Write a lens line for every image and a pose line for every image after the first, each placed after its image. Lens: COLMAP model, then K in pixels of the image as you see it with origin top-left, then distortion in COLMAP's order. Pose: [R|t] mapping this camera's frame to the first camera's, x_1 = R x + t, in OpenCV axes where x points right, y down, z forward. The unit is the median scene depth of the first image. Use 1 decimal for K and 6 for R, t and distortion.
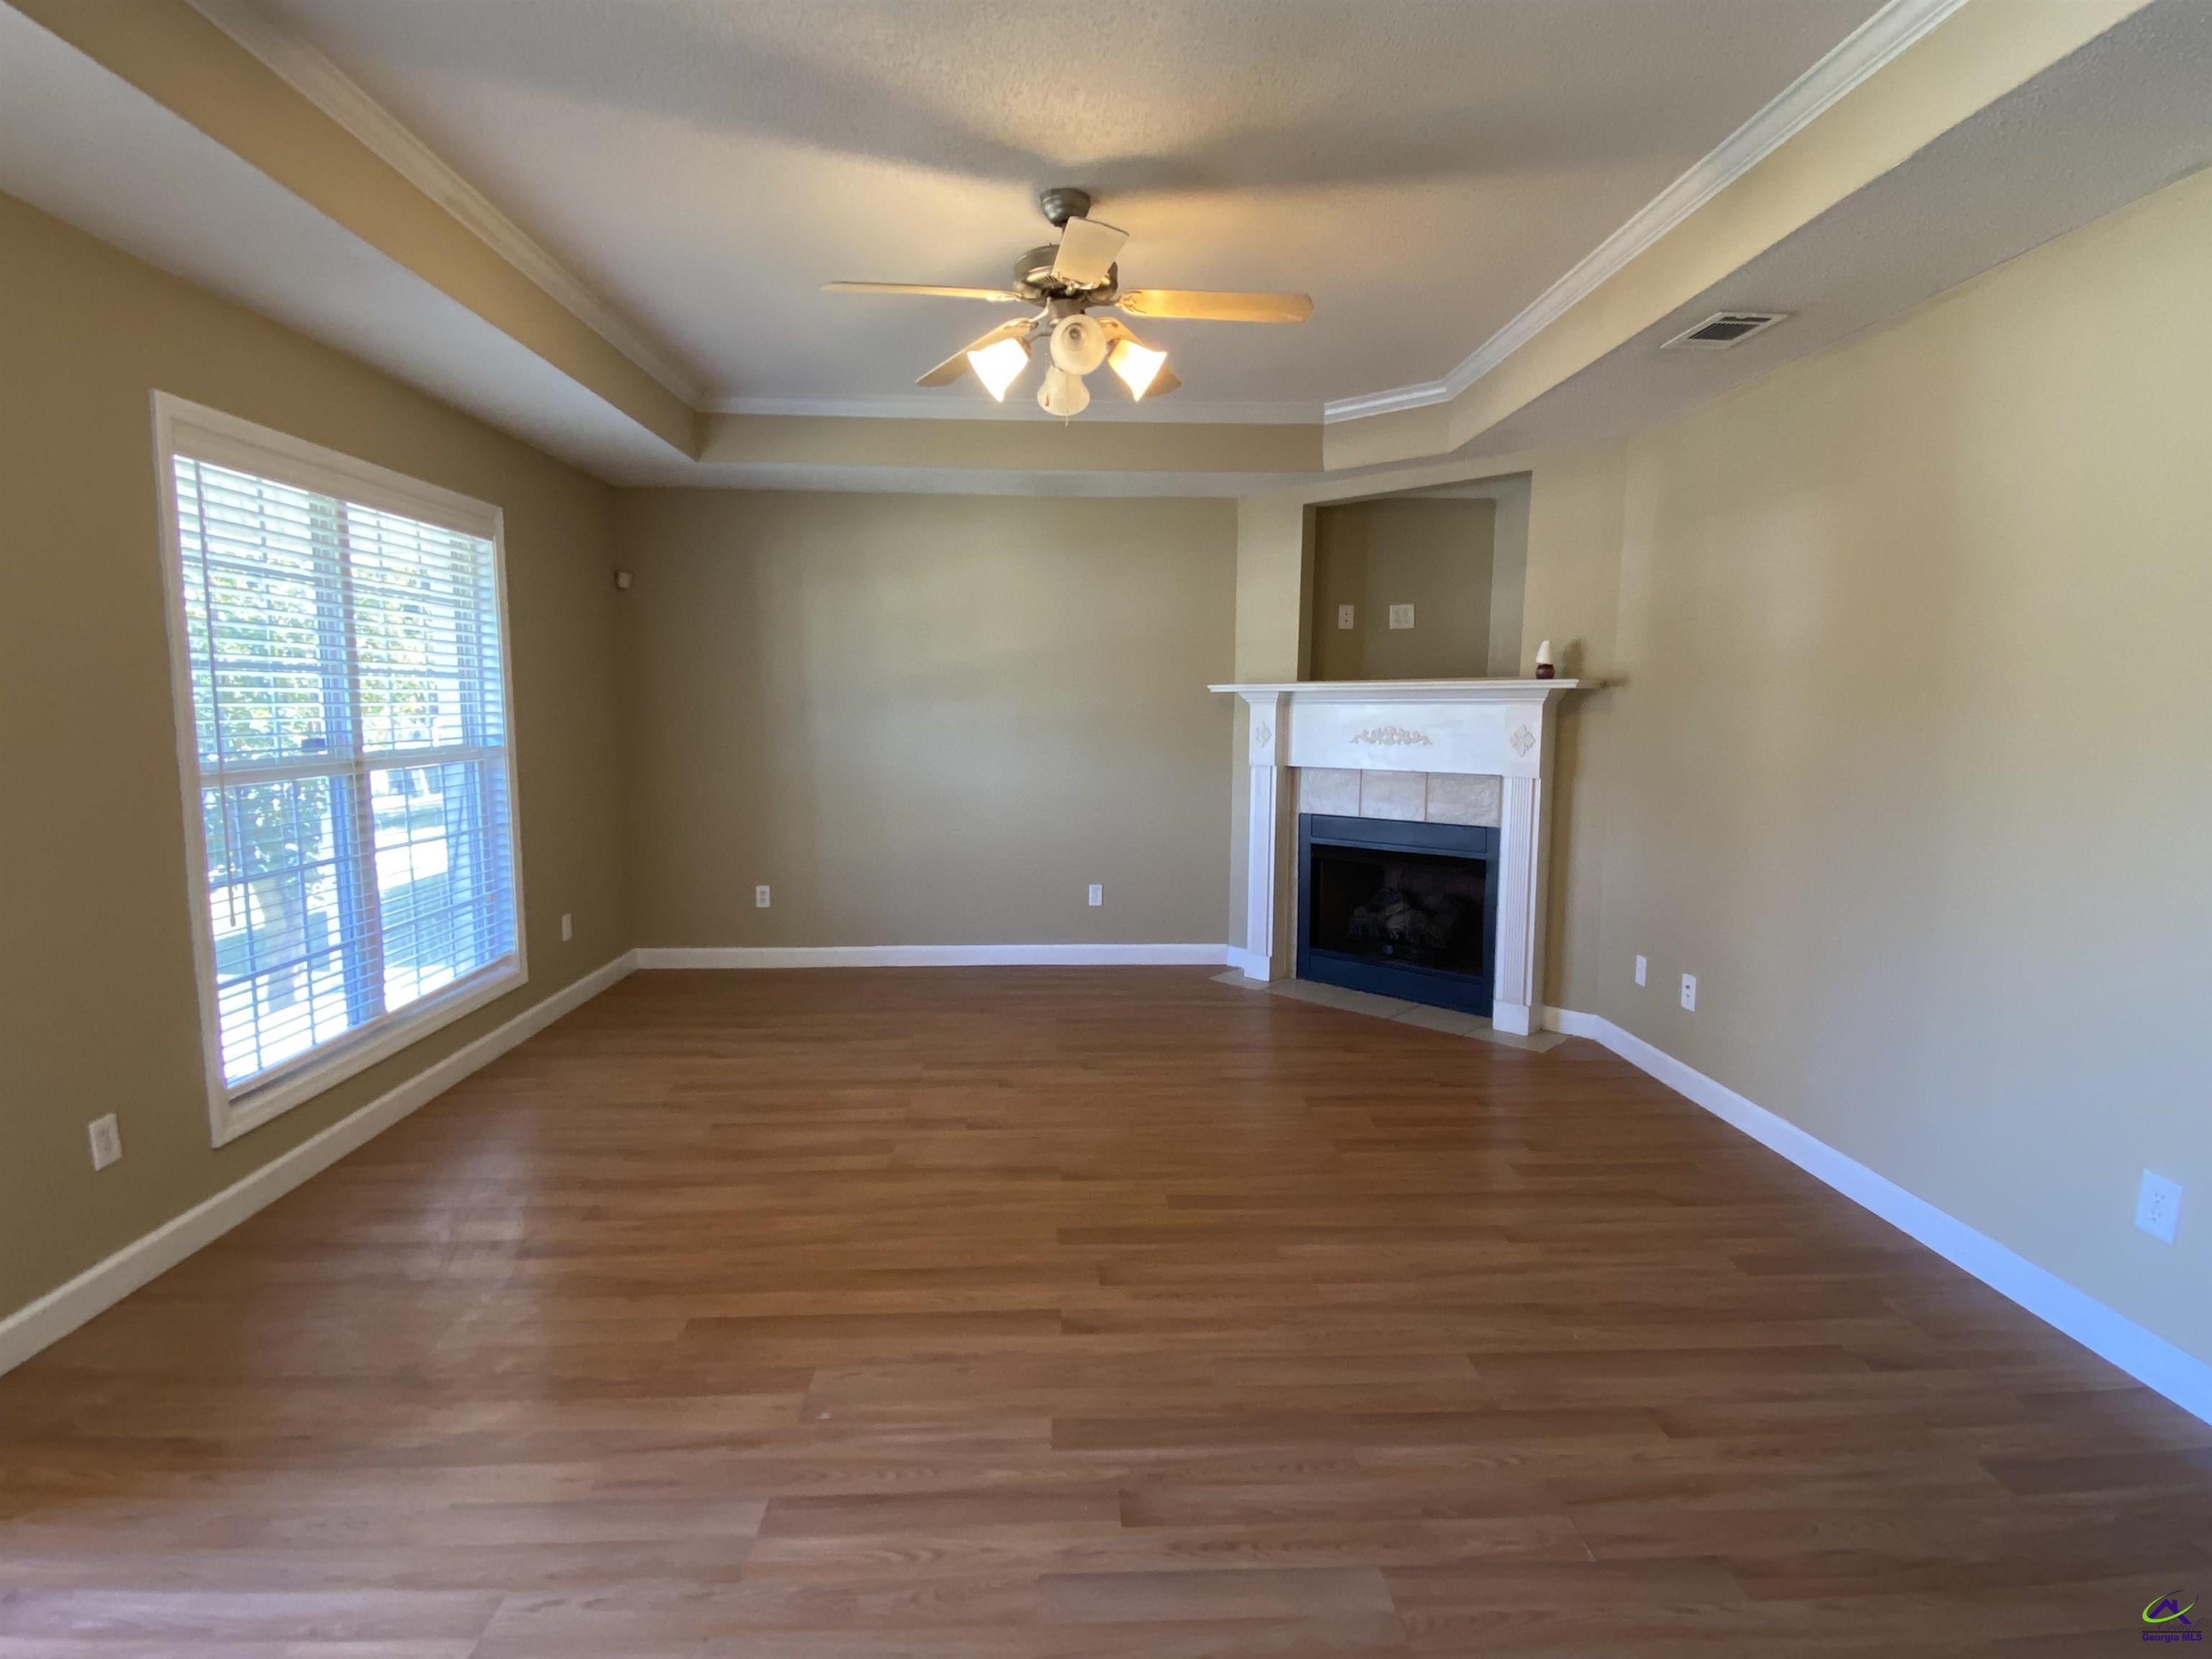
lens RADIAL K [[1095.9, 0, 1108.6], [0, 1095.9, 818.7], [0, 0, 1]] dist [0.068169, -0.063750]
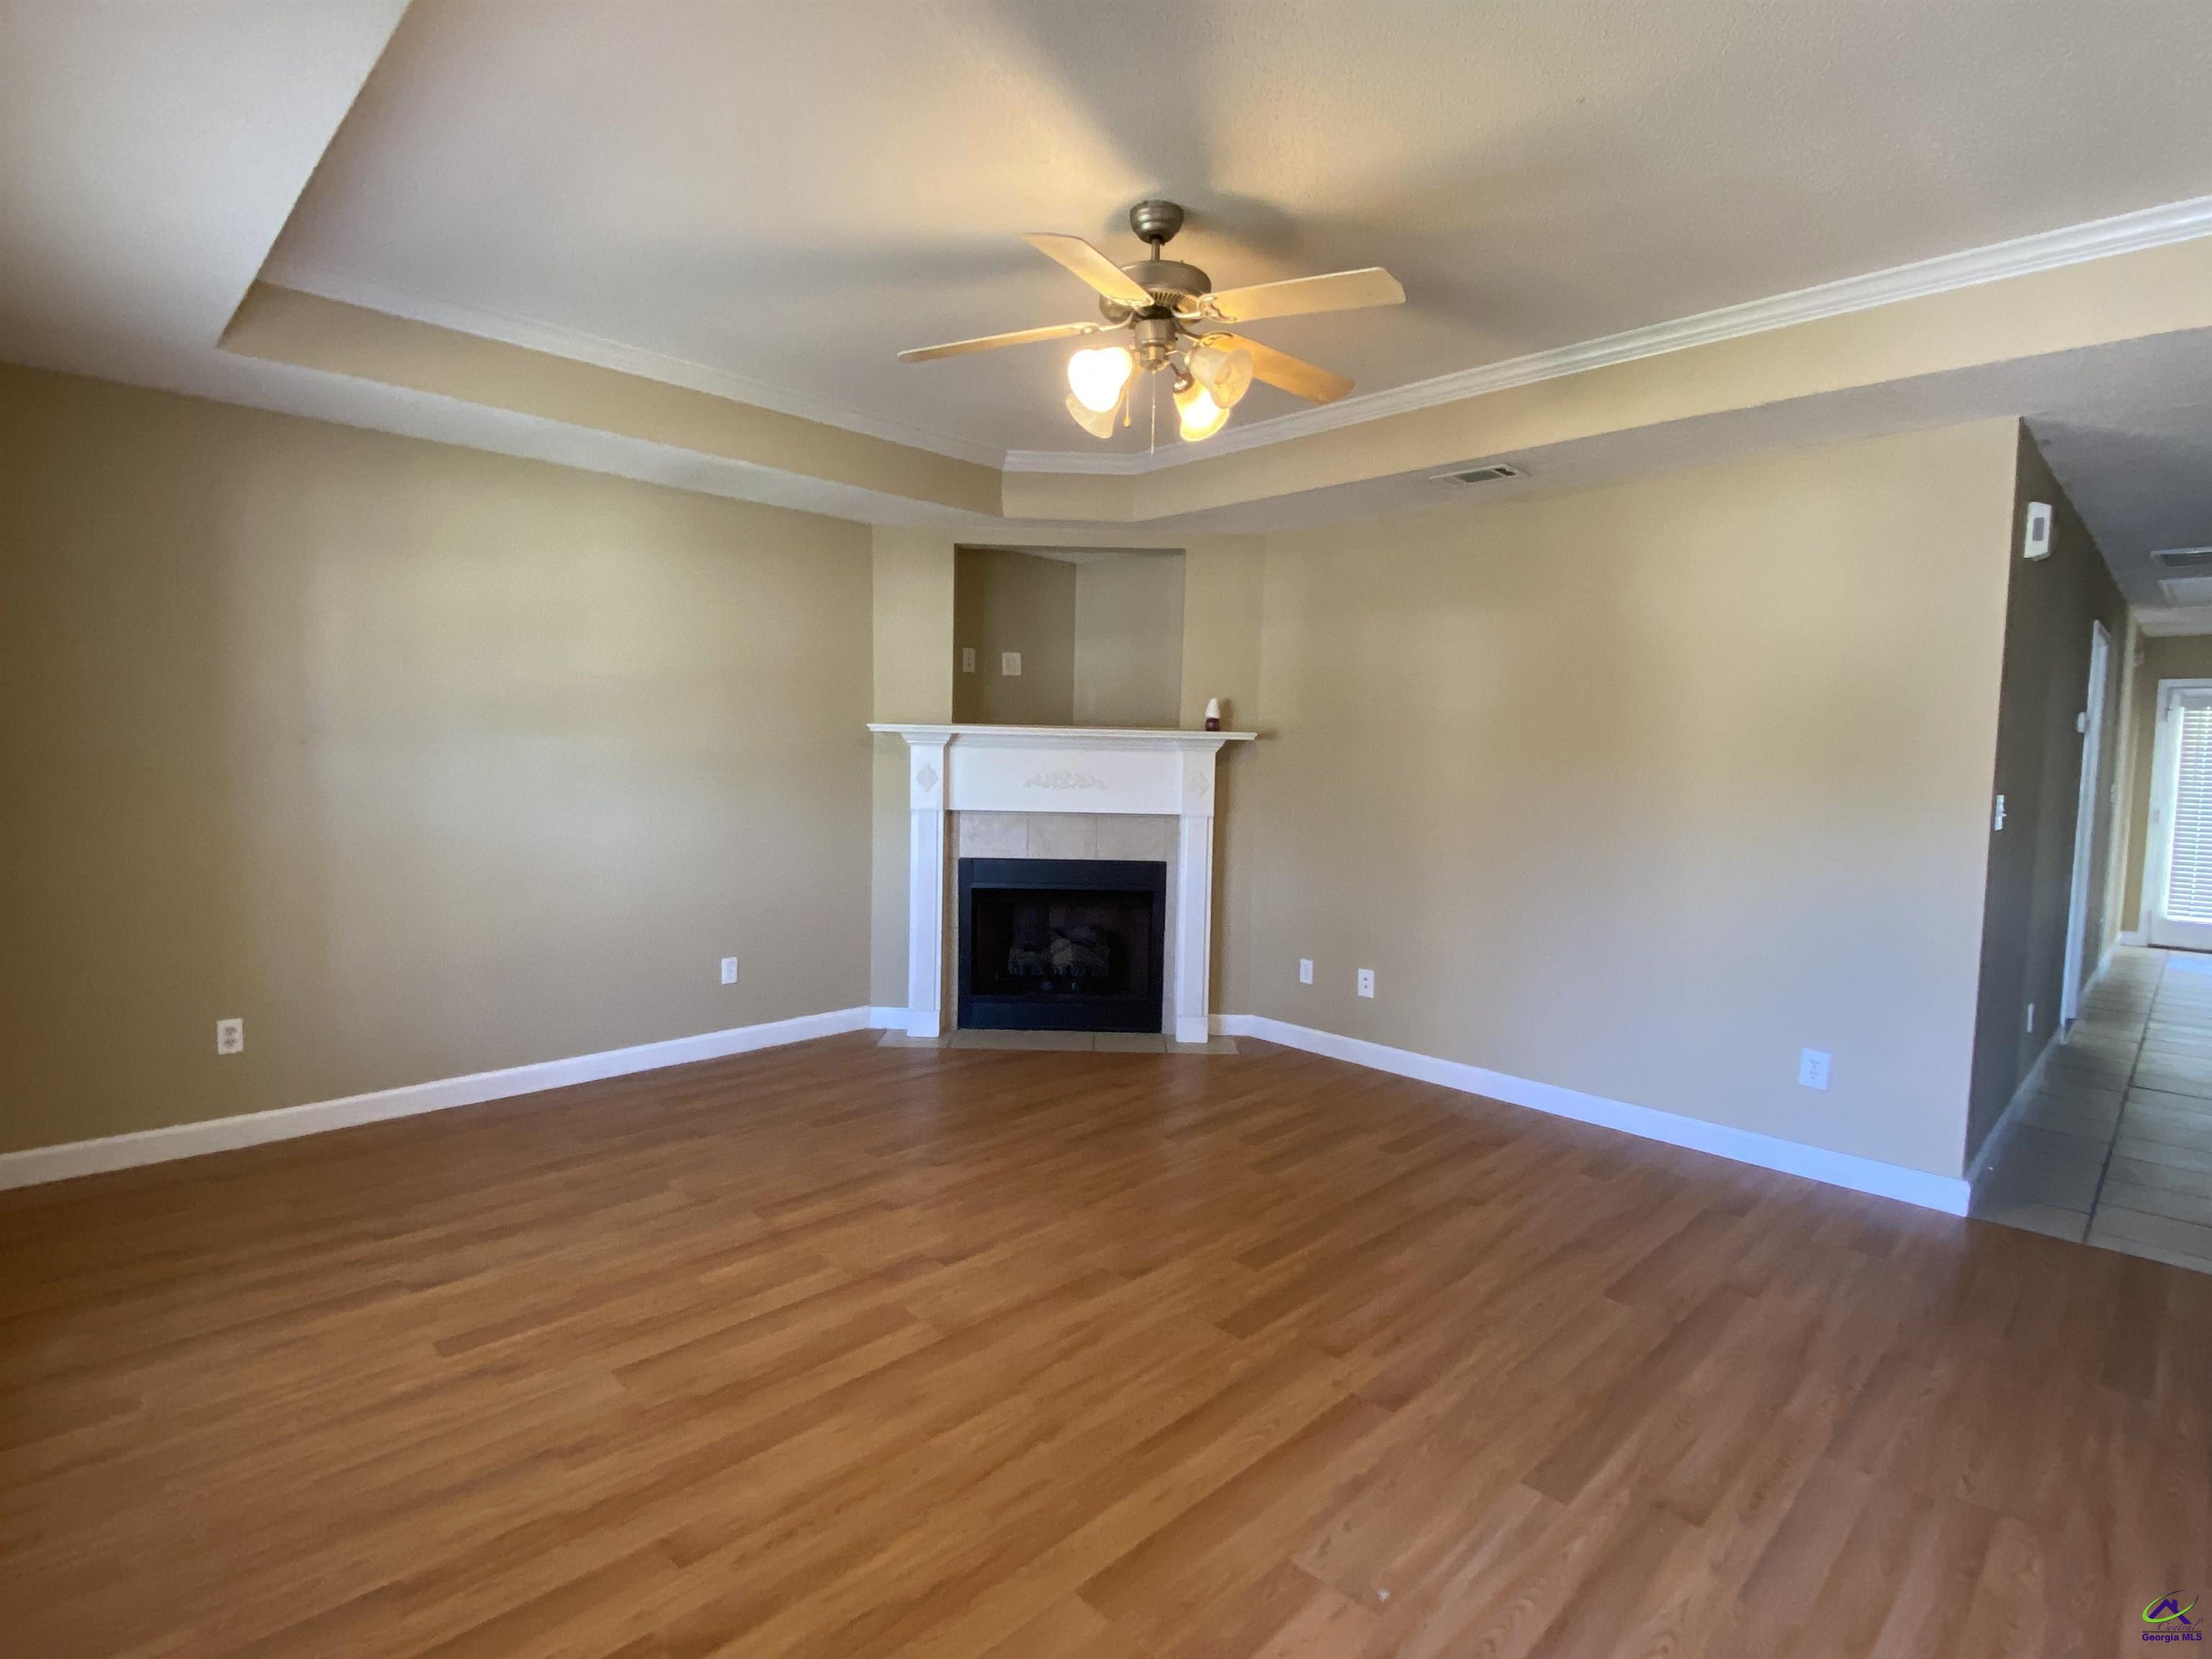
lens RADIAL K [[1095.9, 0, 1108.6], [0, 1095.9, 818.7], [0, 0, 1]] dist [0.068169, -0.063750]
pose [[0.738299, -0.031066, 0.673758, -0.459427], [0.049699, 0.998729, -0.008410, -0.030334], [-0.672640, 0.039695, 0.738904, 0.228198]]
